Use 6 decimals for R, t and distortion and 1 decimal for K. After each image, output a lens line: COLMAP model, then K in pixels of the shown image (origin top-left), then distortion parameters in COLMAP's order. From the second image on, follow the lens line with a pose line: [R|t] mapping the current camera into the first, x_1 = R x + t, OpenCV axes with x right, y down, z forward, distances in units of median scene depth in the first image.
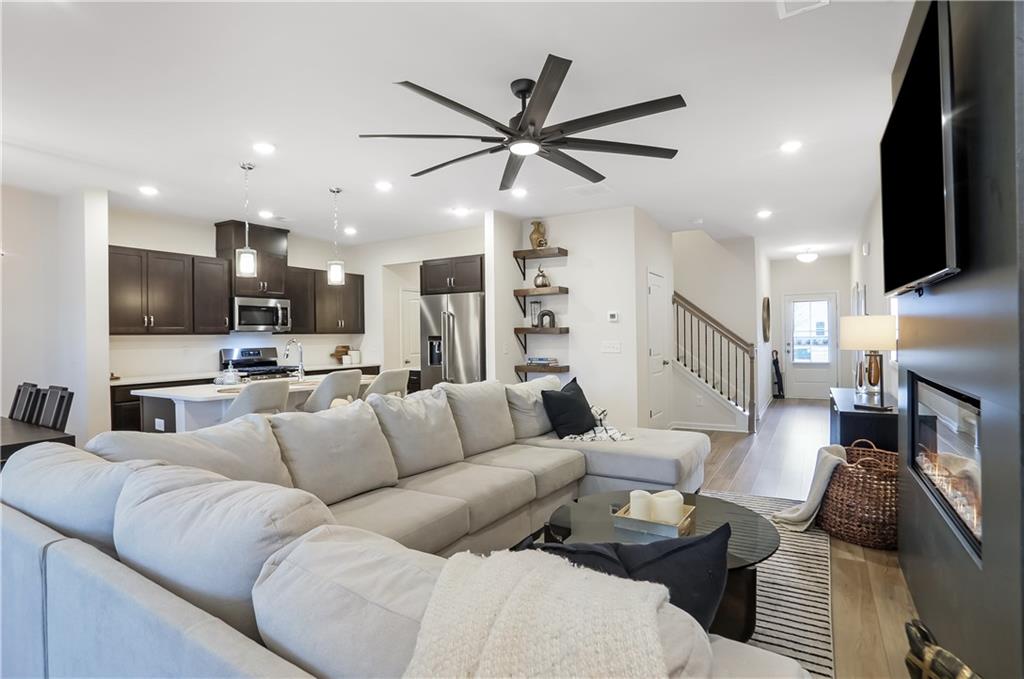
lens RADIAL K [[512.2, 0, 514.3], [0, 512.2, 333.7], [0, 0, 1]] dist [-0.107598, 0.048111]
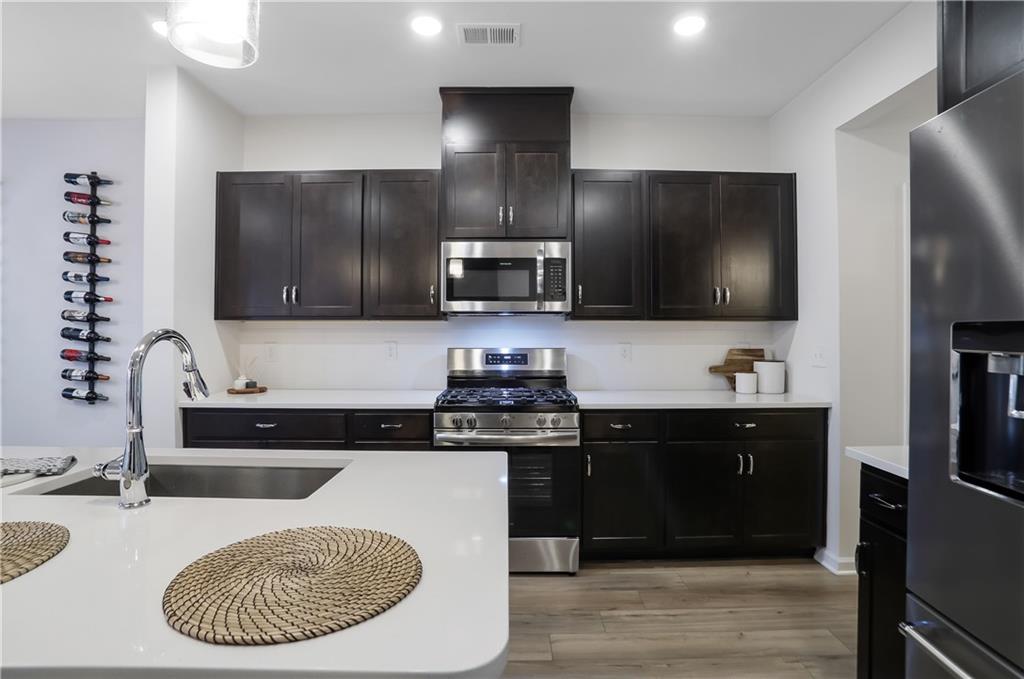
lens RADIAL K [[512.2, 0, 514.3], [0, 512.2, 333.7], [0, 0, 1]] dist [-0.107598, 0.048111]
pose [[0.498266, 0.021981, -0.866745, -0.071560], [-0.004419, 0.999730, 0.022813, 0.002560], [0.867013, -0.007537, 0.498229, 0.632530]]
